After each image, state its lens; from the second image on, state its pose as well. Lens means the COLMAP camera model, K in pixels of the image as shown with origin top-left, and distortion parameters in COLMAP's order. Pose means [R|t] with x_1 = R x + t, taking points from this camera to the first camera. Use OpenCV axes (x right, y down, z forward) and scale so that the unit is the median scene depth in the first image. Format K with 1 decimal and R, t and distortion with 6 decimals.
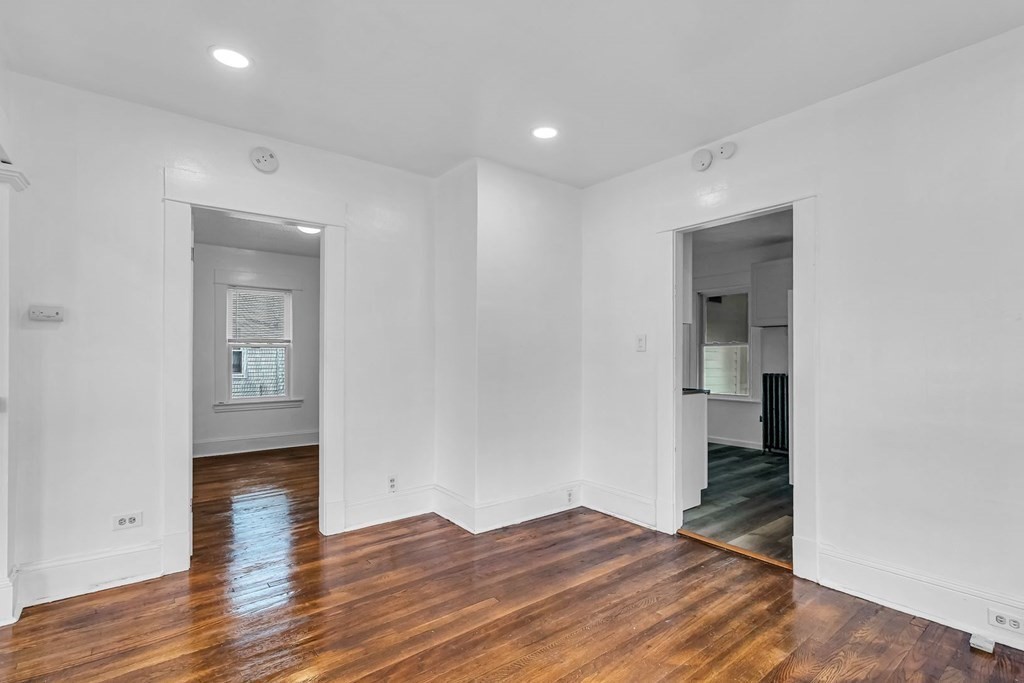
lens RADIAL K [[491.6, 0, 512.0], [0, 491.6, 341.5], [0, 0, 1]] dist [-0.001438, -0.000075]
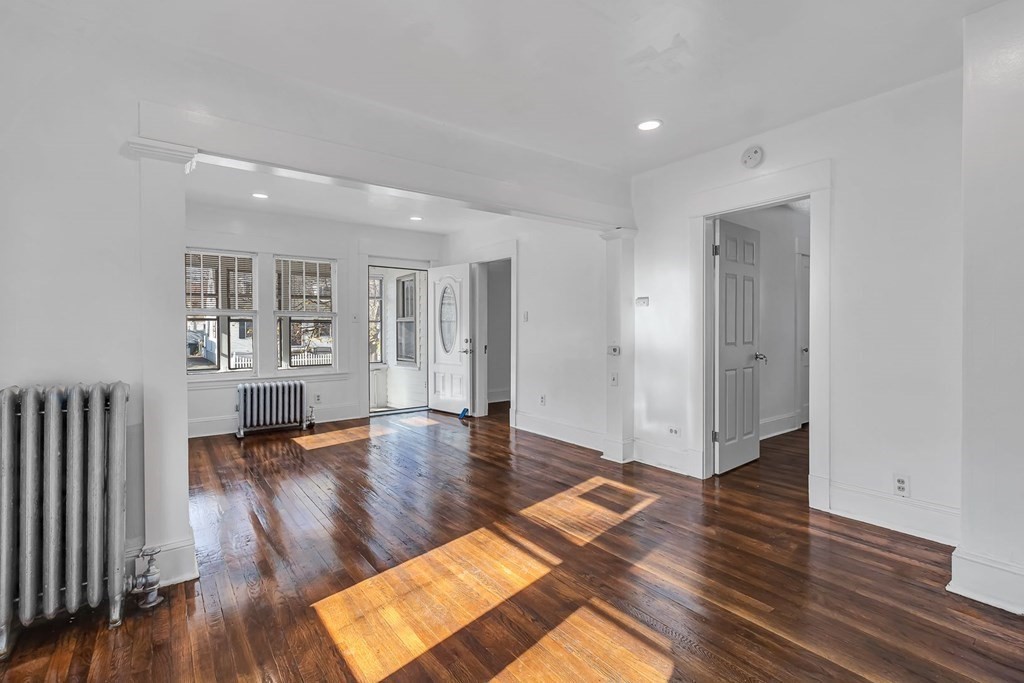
lens RADIAL K [[473.4, 0, 514.4], [0, 473.4, 329.7], [0, 0, 1]] dist [0.000677, 0.000204]
pose [[-0.036022, 0.002688, -0.999347, 0.593168], [0.030669, 0.999528, 0.001583, 0.015779], [0.998880, -0.030592, -0.036087, 0.440014]]
